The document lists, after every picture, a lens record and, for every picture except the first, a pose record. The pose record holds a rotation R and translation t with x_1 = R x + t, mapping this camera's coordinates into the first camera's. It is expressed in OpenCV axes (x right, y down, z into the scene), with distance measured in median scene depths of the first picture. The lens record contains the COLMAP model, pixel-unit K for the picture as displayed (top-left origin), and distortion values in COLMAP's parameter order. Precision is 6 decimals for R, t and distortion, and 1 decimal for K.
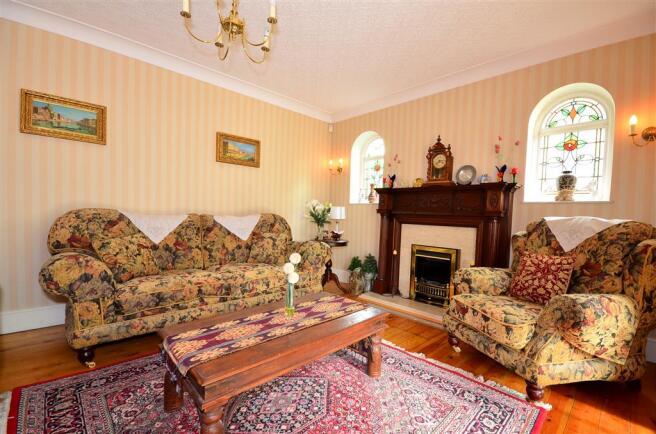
lens RADIAL K [[287.0, 0, 334.1], [0, 287.0, 219.1], [0, 0, 1]] dist [-0.003010, -0.000511]
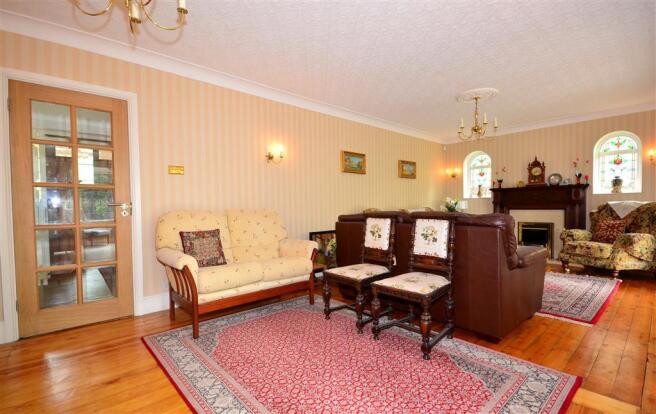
lens RADIAL K [[310.4, 0, 322.0], [0, 310.4, 209.8], [0, 0, 1]] dist [-0.010224, -0.001715]
pose [[0.998135, -0.045153, -0.041077, -0.957430], [0.044681, 0.998925, -0.012331, -0.012358], [0.041590, 0.010473, 0.999080, -0.995643]]
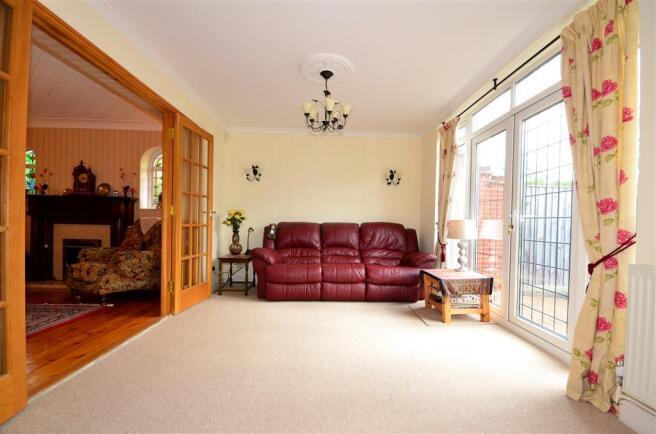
lens RADIAL K [[287.0, 0, 331.2], [0, 287.0, 229.6], [0, 0, 1]] dist [-0.003010, -0.000511]
pose [[0.682849, -0.030883, 0.729906, 0.192821], [0.013642, 0.999471, 0.029526, 0.028518], [-0.730432, -0.010204, 0.682909, -0.983225]]
